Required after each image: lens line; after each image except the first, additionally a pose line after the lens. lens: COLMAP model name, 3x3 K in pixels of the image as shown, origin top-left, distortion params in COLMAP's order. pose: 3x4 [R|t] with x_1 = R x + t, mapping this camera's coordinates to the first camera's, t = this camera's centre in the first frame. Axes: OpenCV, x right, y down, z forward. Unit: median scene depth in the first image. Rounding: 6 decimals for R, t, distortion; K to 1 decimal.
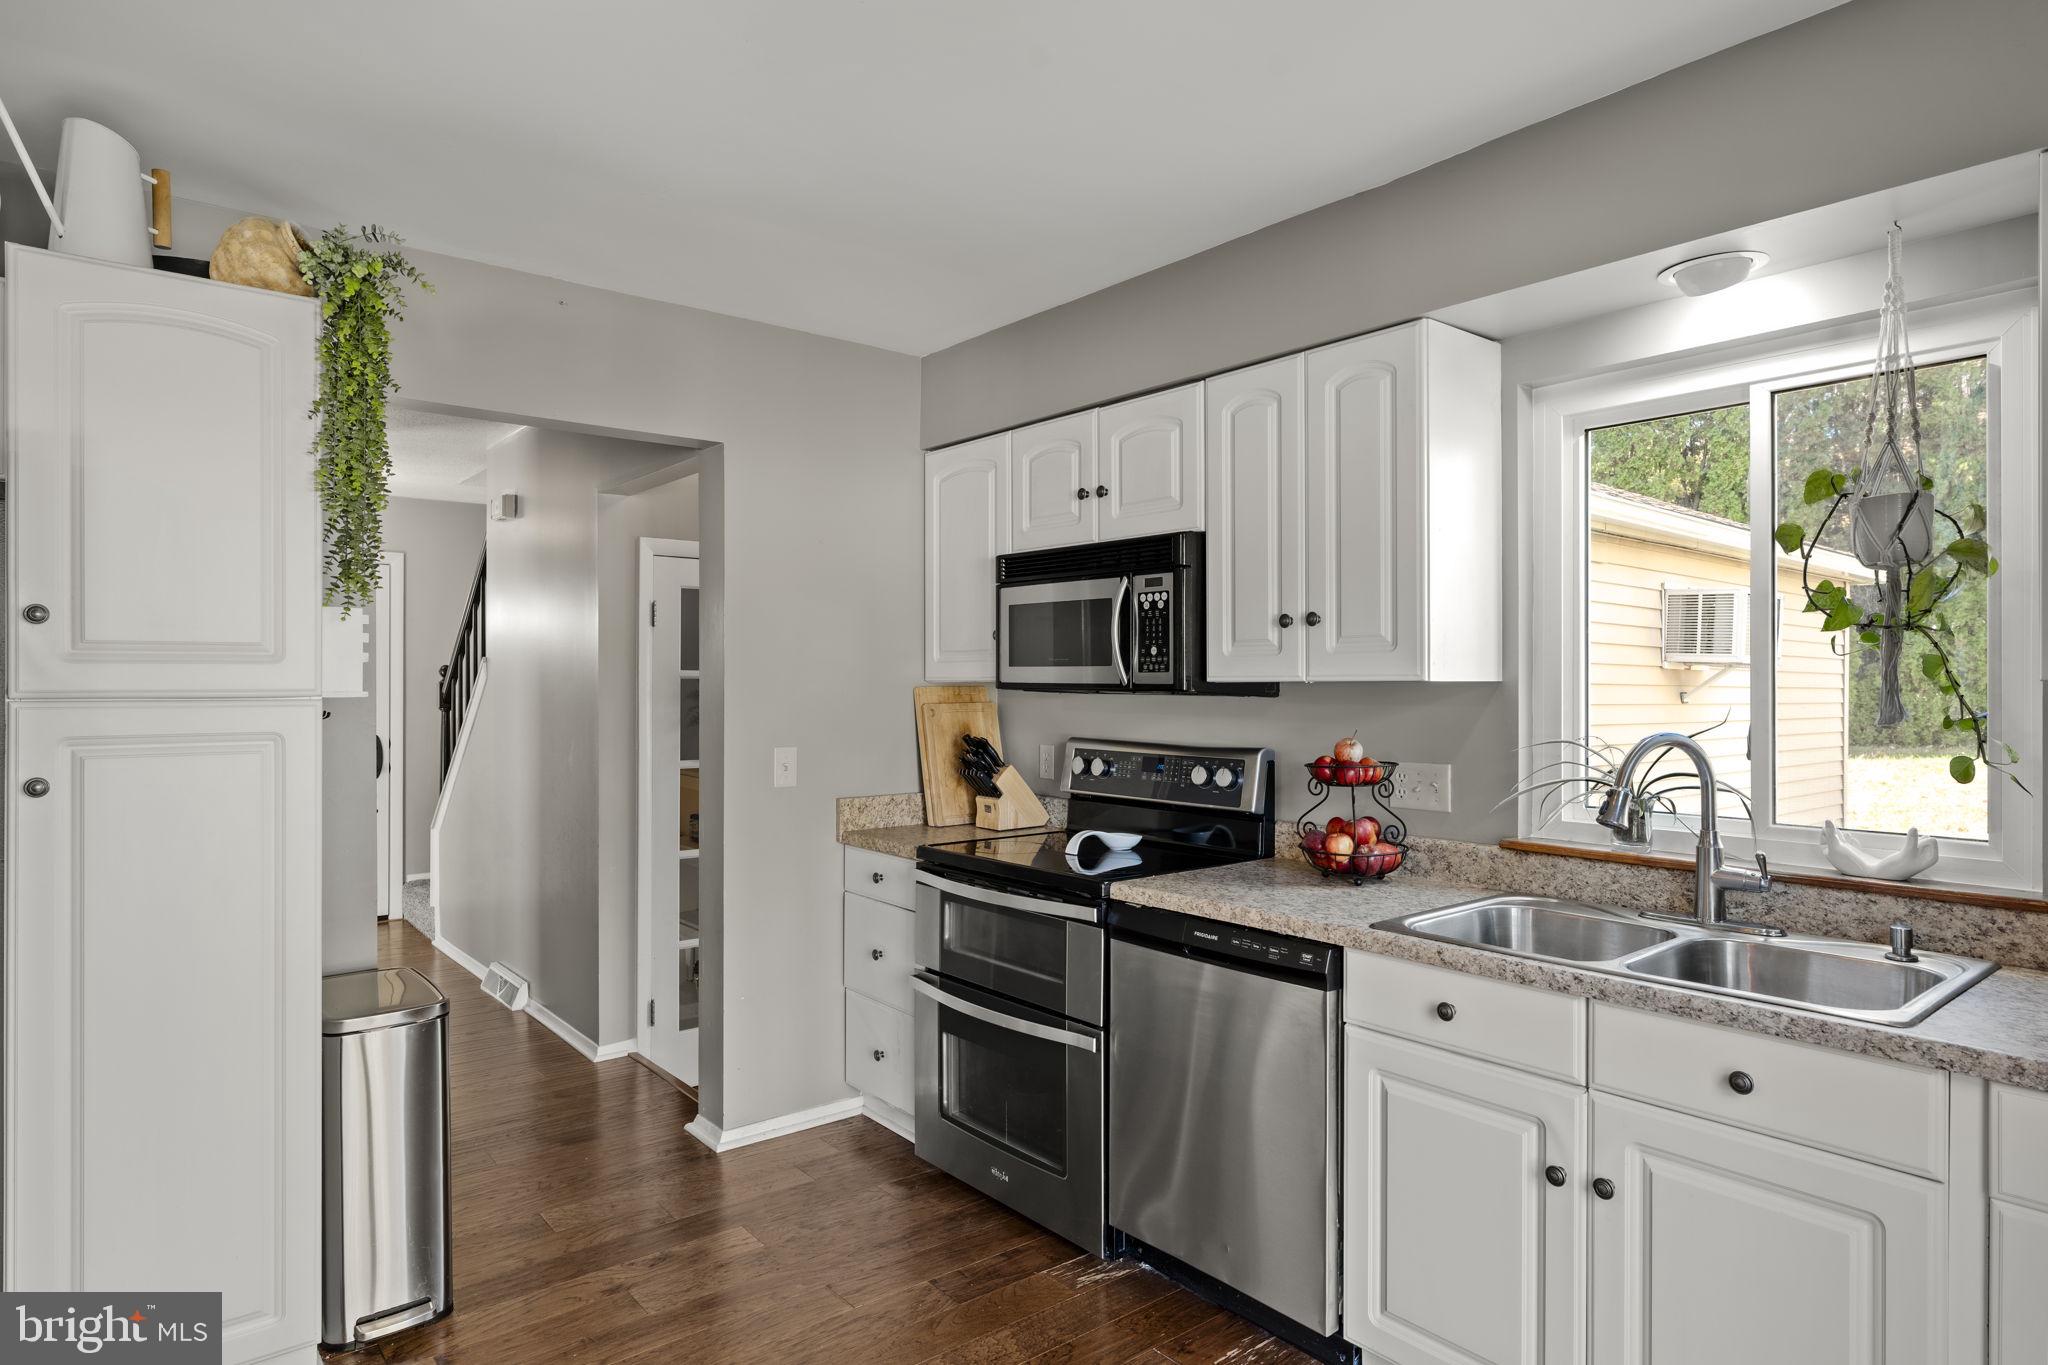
lens RADIAL K [[1150.2, 0, 1023.4], [0, 1150.2, 682.4], [0, 0, 1]] dist [0.000866, 0.000624]
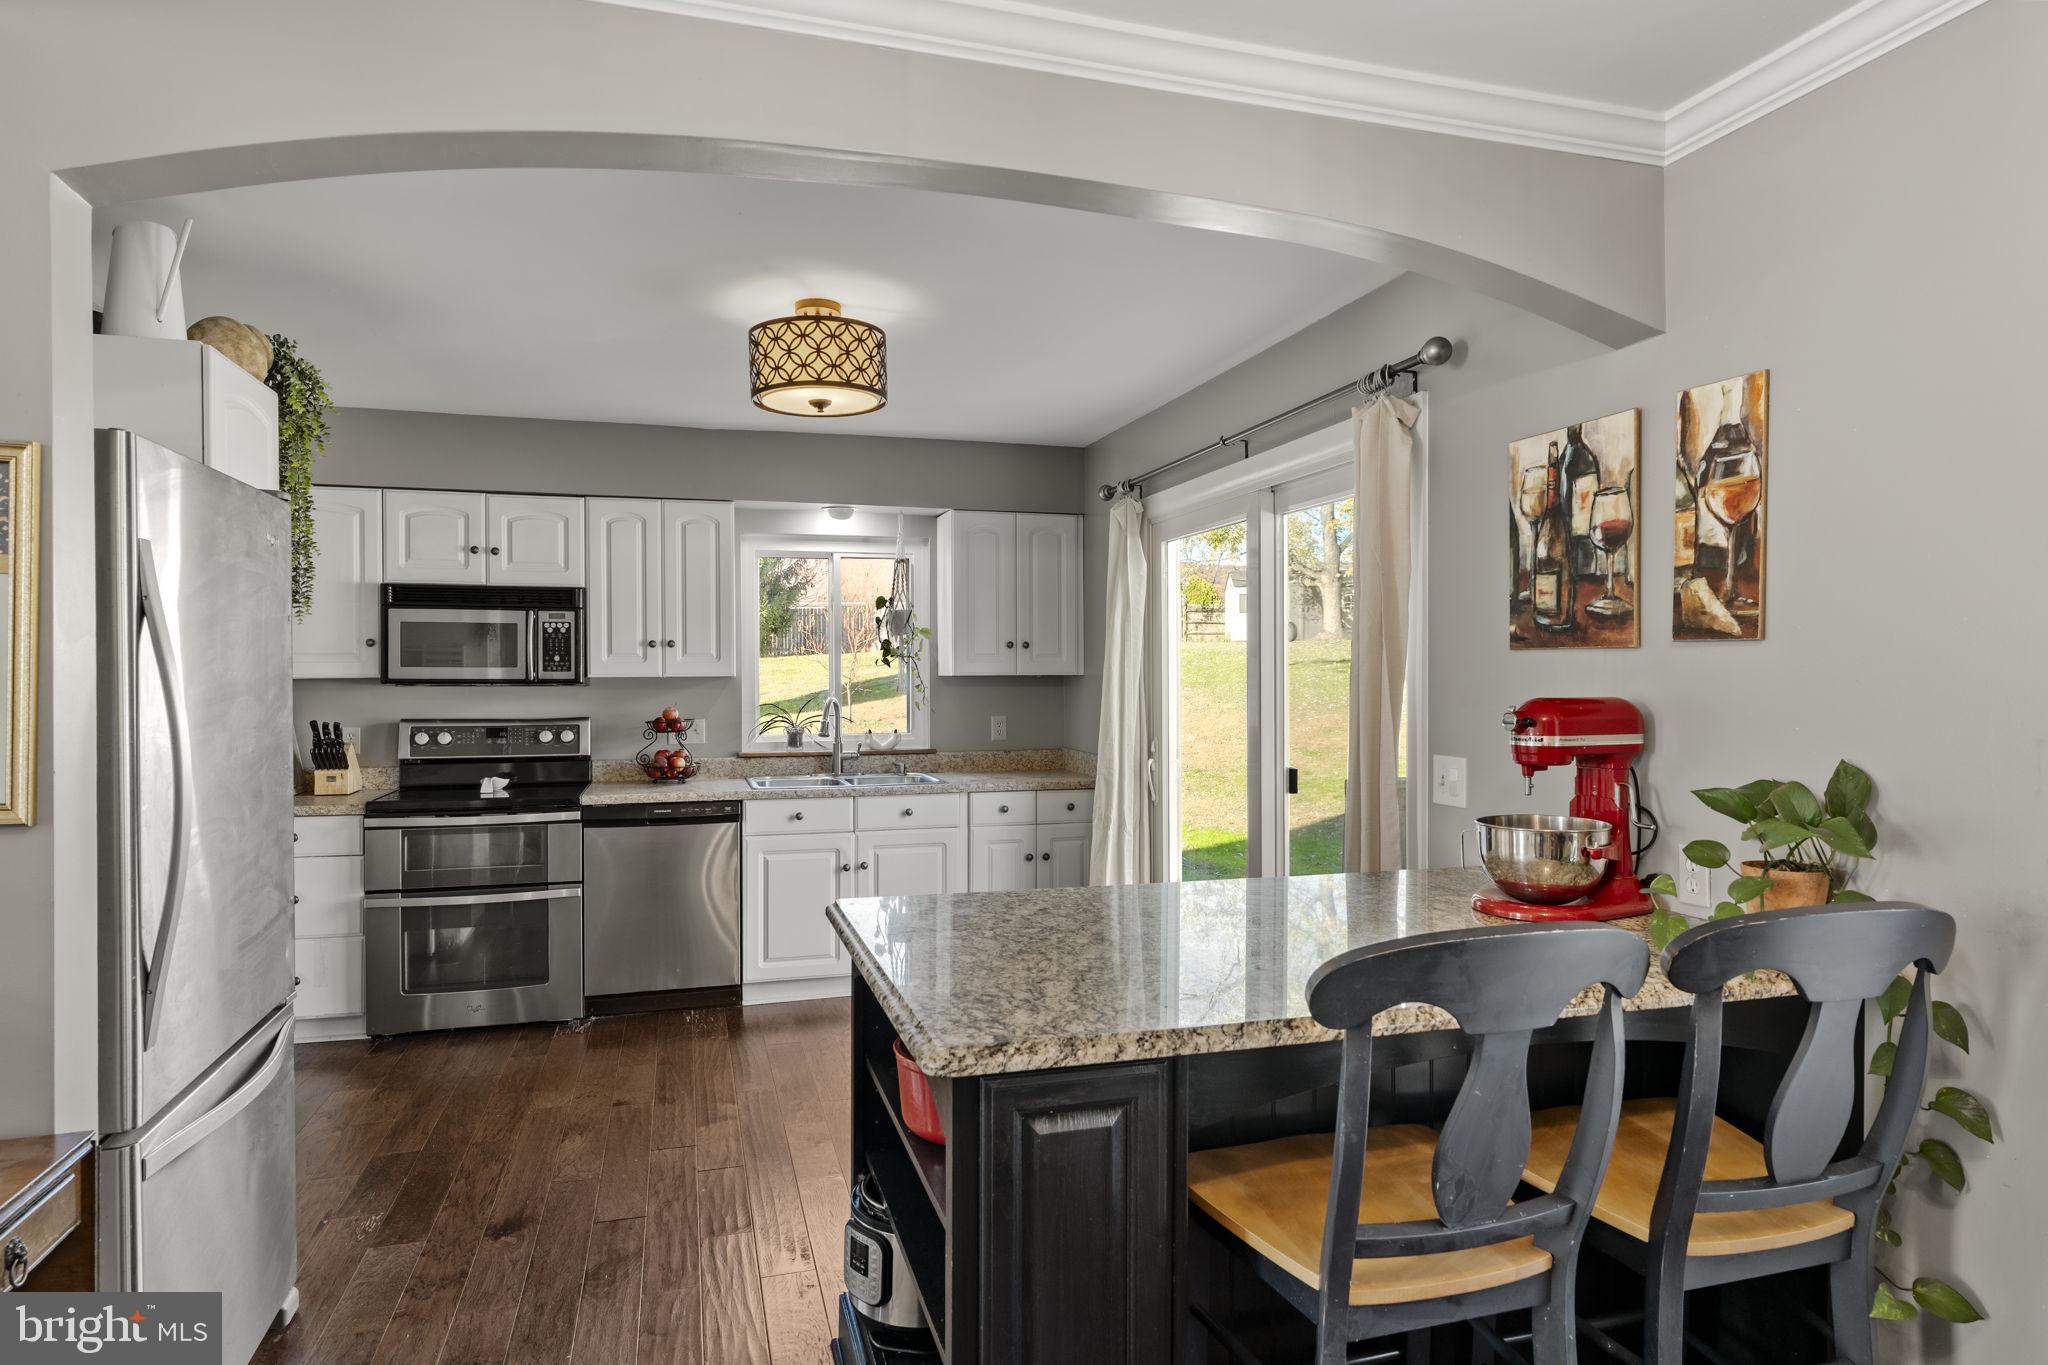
lens RADIAL K [[1150.2, 0, 1020.9], [0, 1150.2, 683.2], [0, 0, 1]] dist [0.000866, 0.000624]
pose [[0.389492, -0.011423, 0.920959, -1.140778], [0.003275, 0.999934, 0.011017, -0.008320], [-0.921024, -0.001275, 0.389504, -0.237539]]
